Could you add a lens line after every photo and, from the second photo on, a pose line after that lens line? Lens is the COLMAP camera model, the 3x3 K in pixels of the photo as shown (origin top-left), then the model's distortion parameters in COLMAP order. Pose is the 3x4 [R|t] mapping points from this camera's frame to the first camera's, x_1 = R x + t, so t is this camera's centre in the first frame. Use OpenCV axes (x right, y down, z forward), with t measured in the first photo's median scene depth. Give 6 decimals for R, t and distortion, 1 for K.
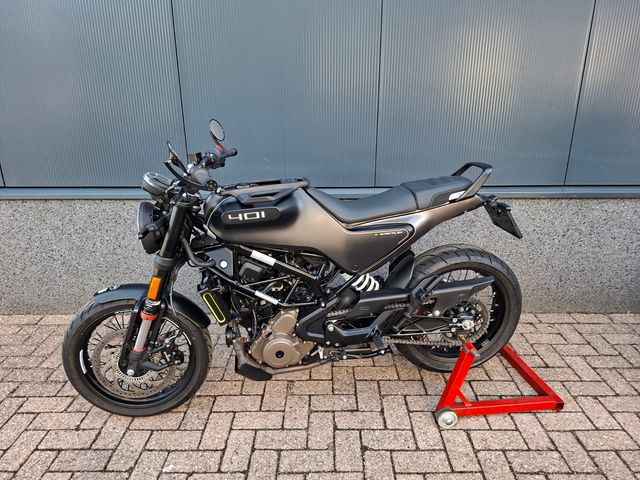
lens RADIAL K [[457.7, 0, 321.9], [0, 457.7, 234.0], [0, 0, 1]] dist [0.038486, -0.042321]
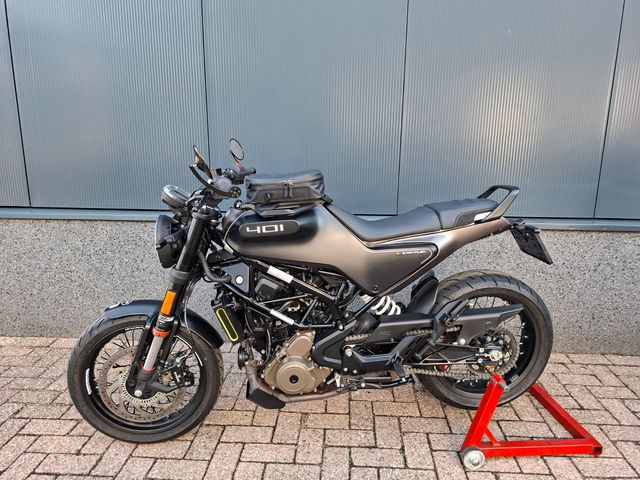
lens RADIAL K [[457.7, 0, 327.5], [0, 457.7, 231.6], [0, 0, 1]] dist [0.038486, -0.042321]
pose [[0.999034, 0.024570, -0.036423, 0.003903], [-0.028280, 0.994056, -0.105137, 0.056115], [0.033623, 0.106065, 0.993791, 0.030296]]
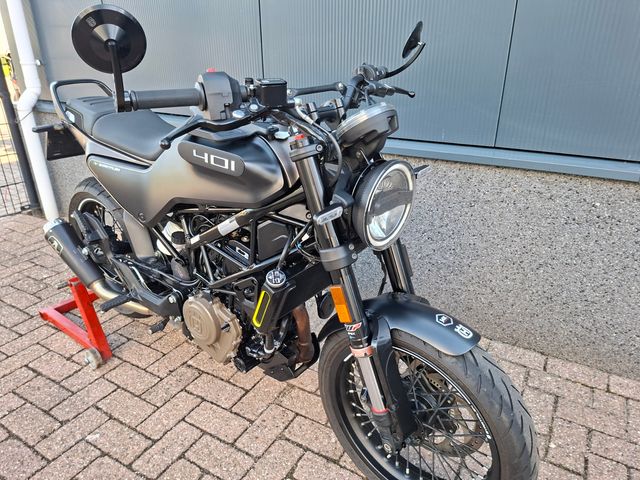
lens RADIAL K [[457.7, 0, 317.4], [0, 457.7, 251.9], [0, 0, 1]] dist [0.038486, -0.042321]
pose [[0.862936, 0.214920, -0.457330, 0.319693], [-0.158944, 0.974551, 0.158074, -0.031588], [0.479664, -0.063718, 0.875136, 0.423364]]
